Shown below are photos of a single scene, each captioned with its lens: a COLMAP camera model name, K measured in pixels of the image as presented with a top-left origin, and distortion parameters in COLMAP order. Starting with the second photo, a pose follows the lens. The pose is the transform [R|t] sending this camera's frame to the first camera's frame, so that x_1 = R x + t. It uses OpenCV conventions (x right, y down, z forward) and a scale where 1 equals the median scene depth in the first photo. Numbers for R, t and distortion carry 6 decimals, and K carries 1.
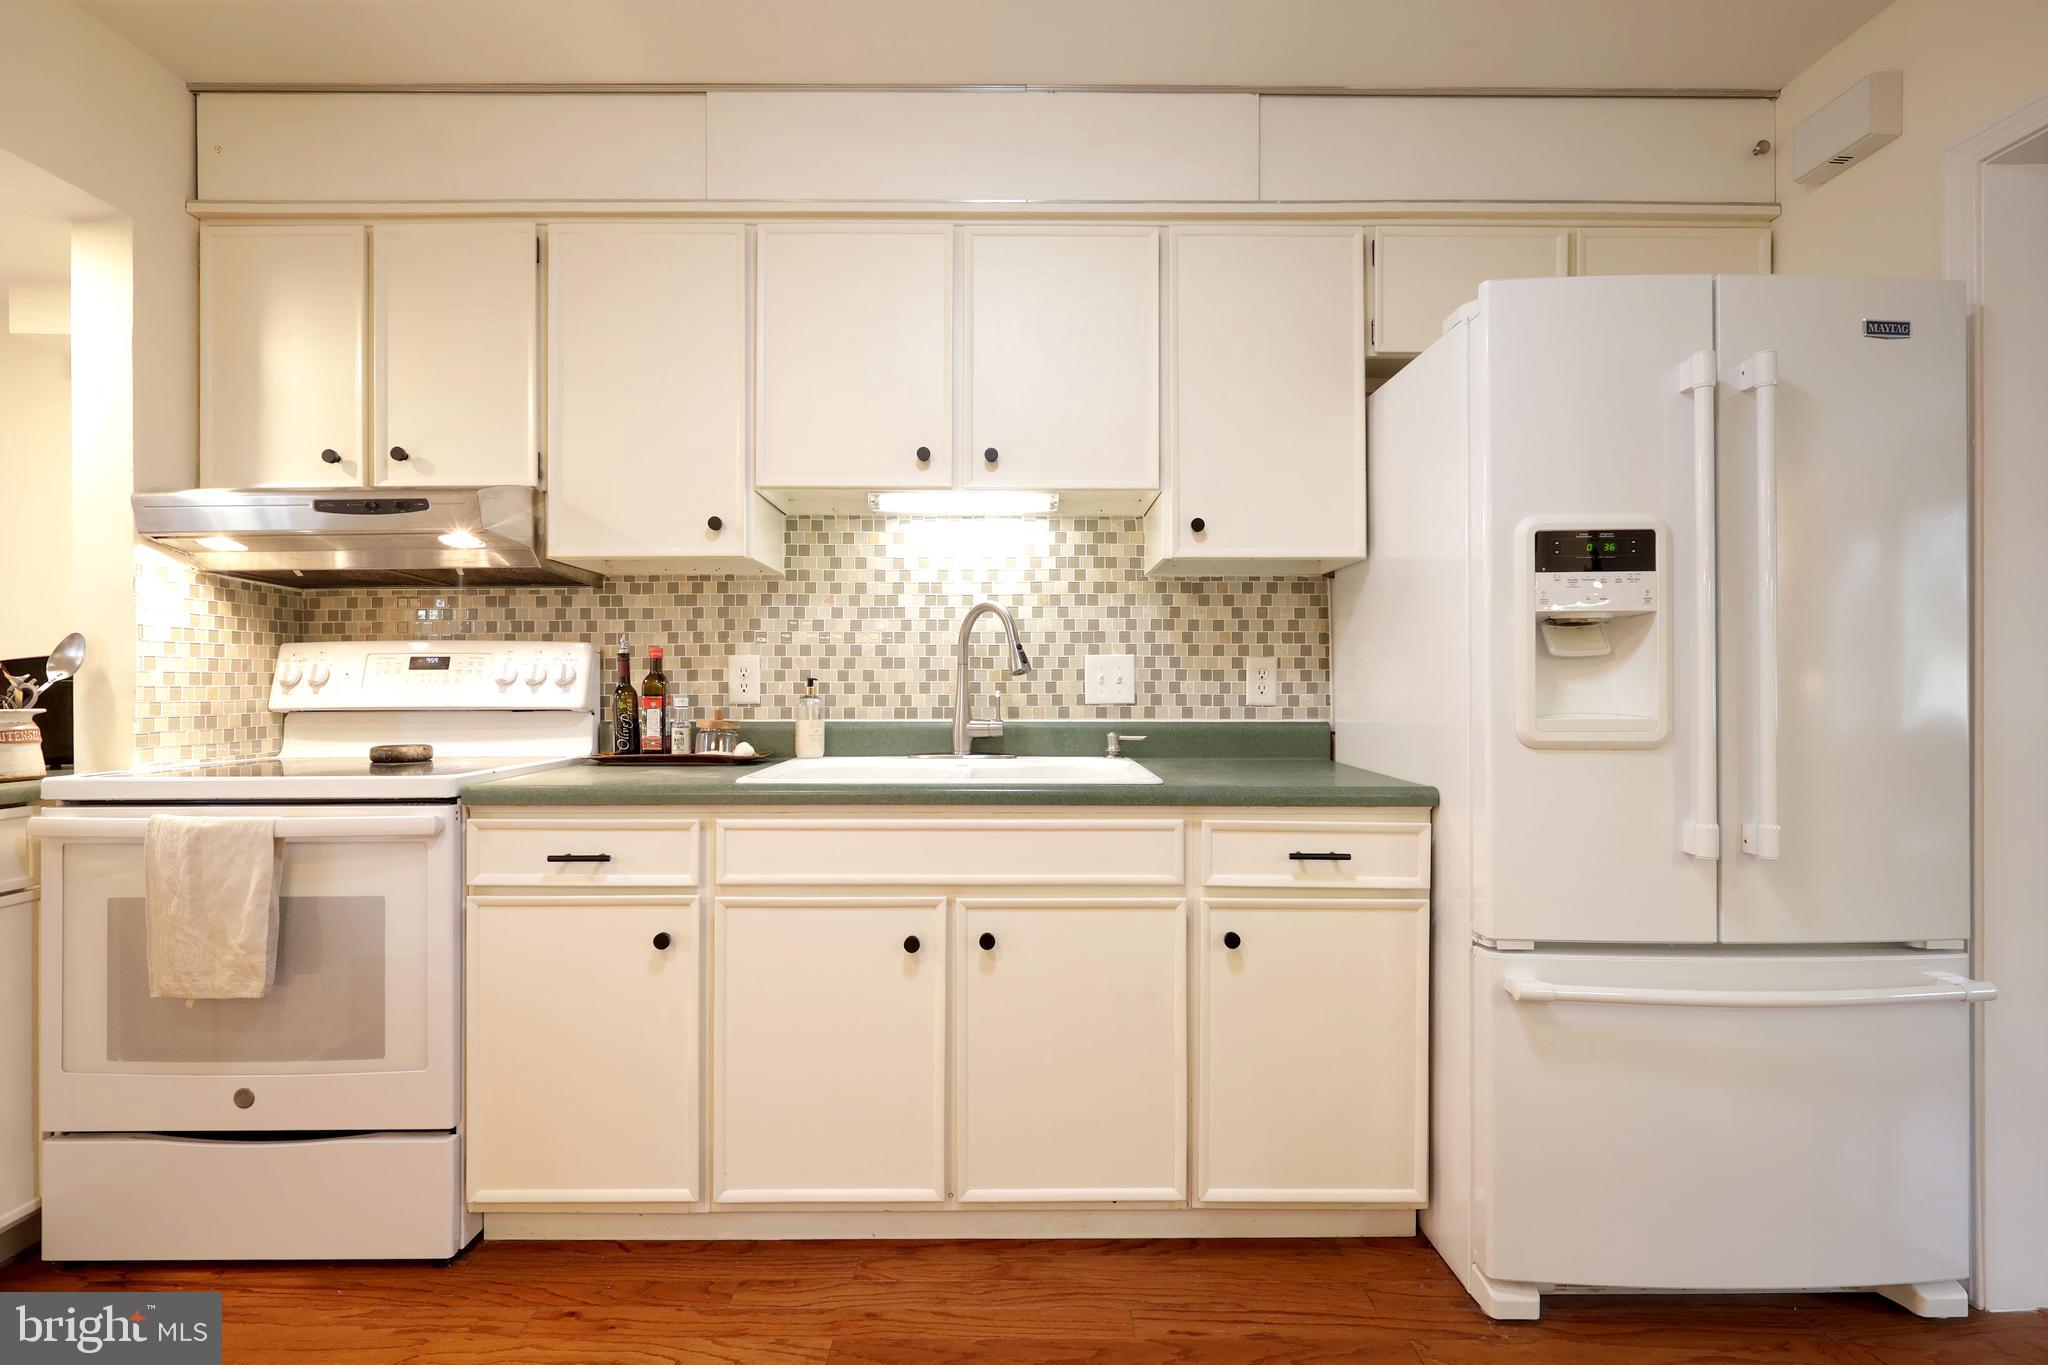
lens RADIAL K [[948.3, 0, 1020.4], [0, 948.3, 678.4], [0, 0, 1]] dist [-0.002252, 0.002789]
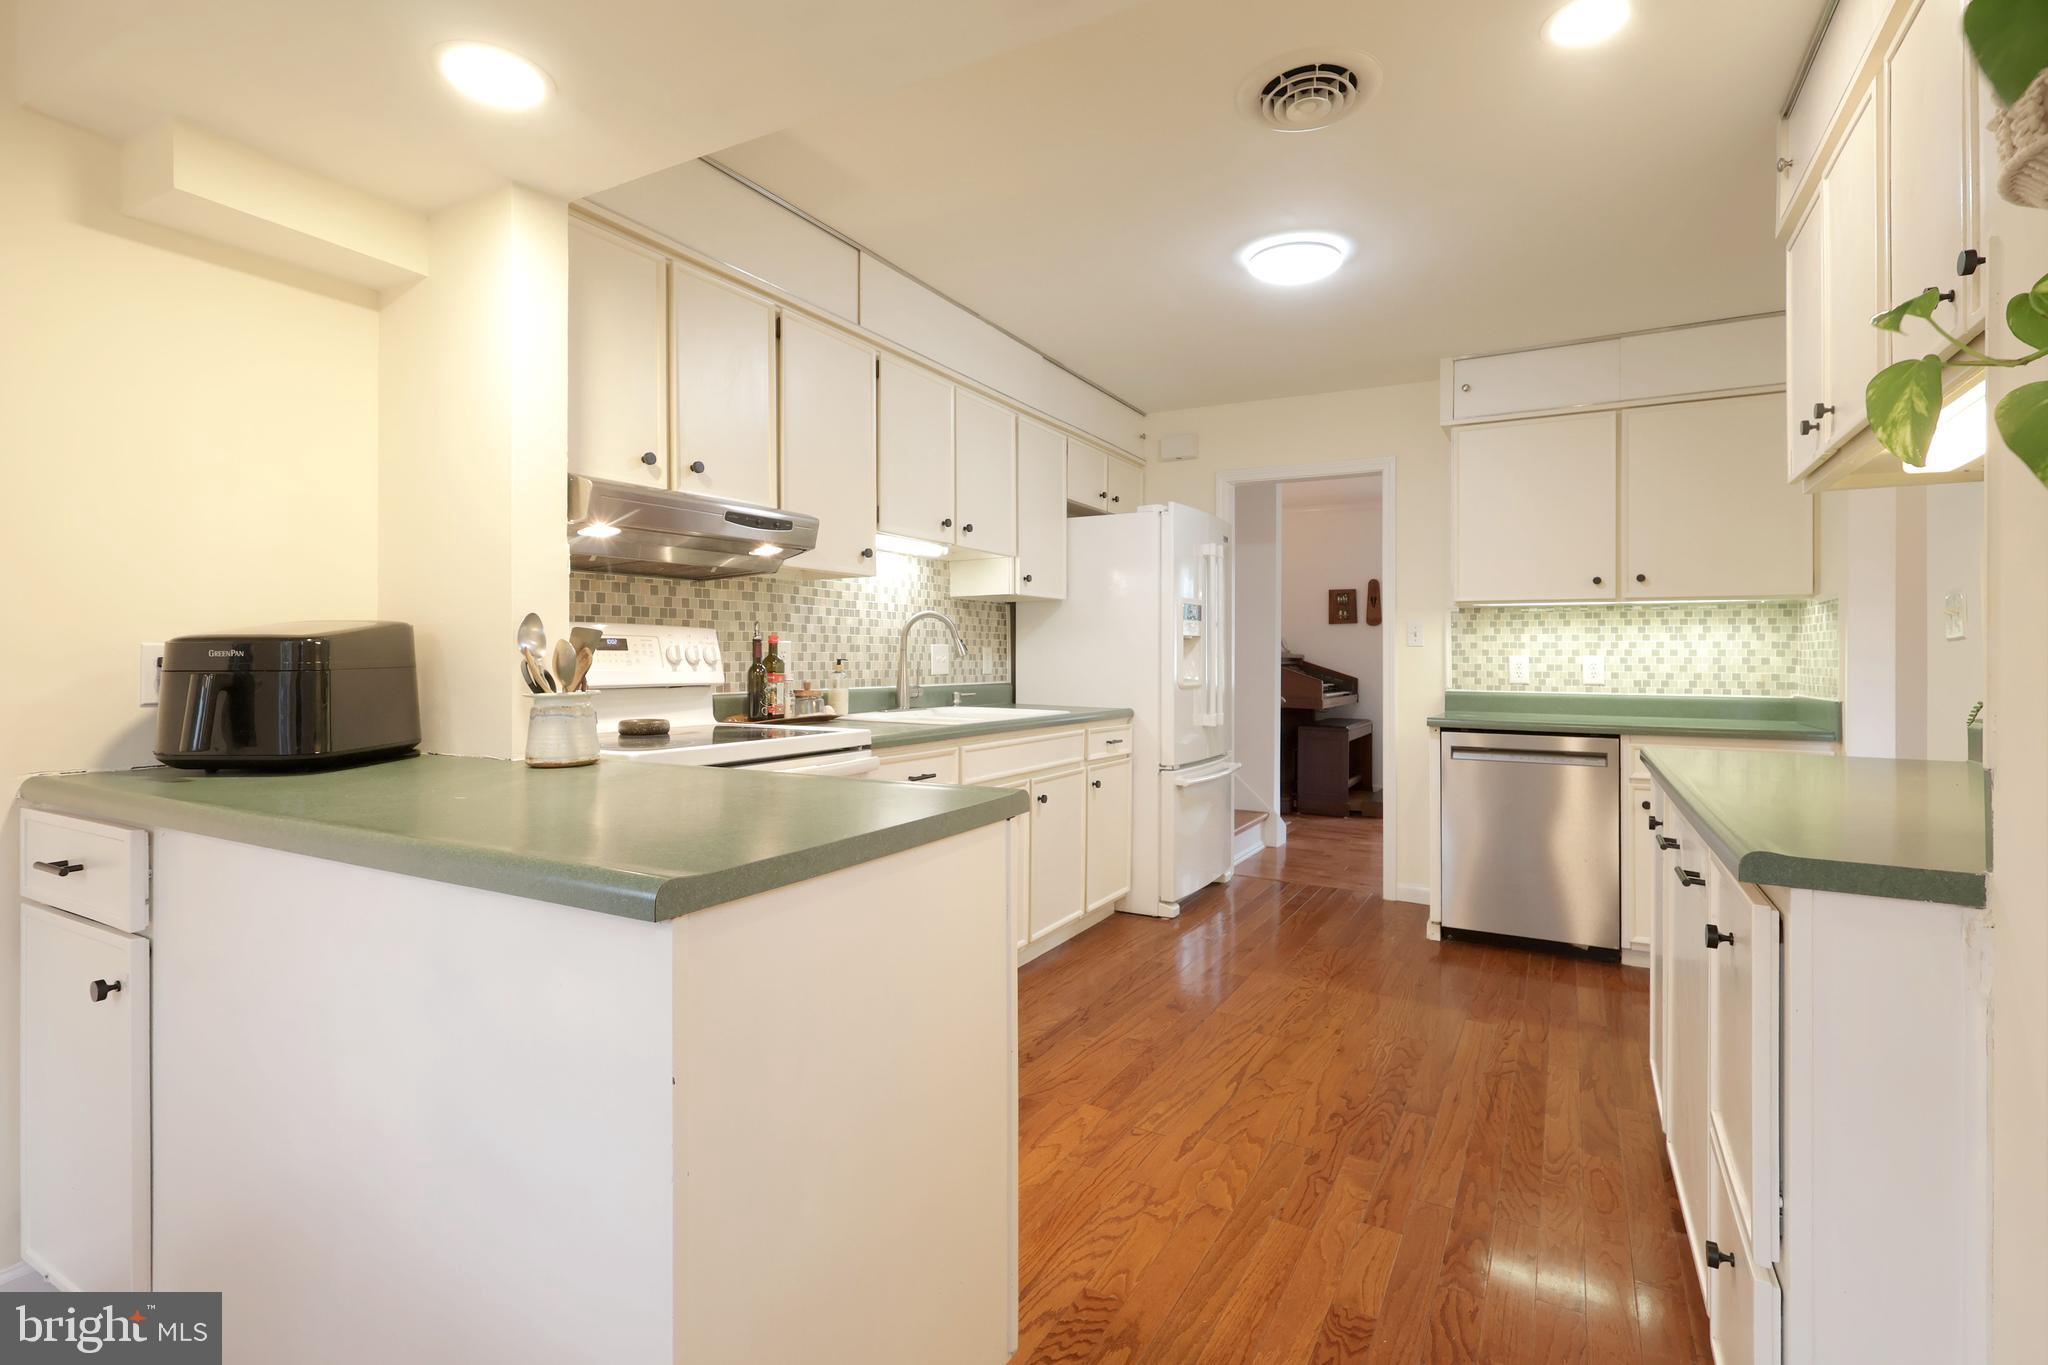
lens RADIAL K [[948.3, 0, 1019.1], [0, 948.3, 641.2], [0, 0, 1]] dist [-0.002252, 0.002789]
pose [[0.505656, 0.017494, 0.862558, -1.333817], [-0.009482, 0.999847, -0.014720, -0.008683], [-0.862683, -0.000736, 0.505744, 0.063439]]
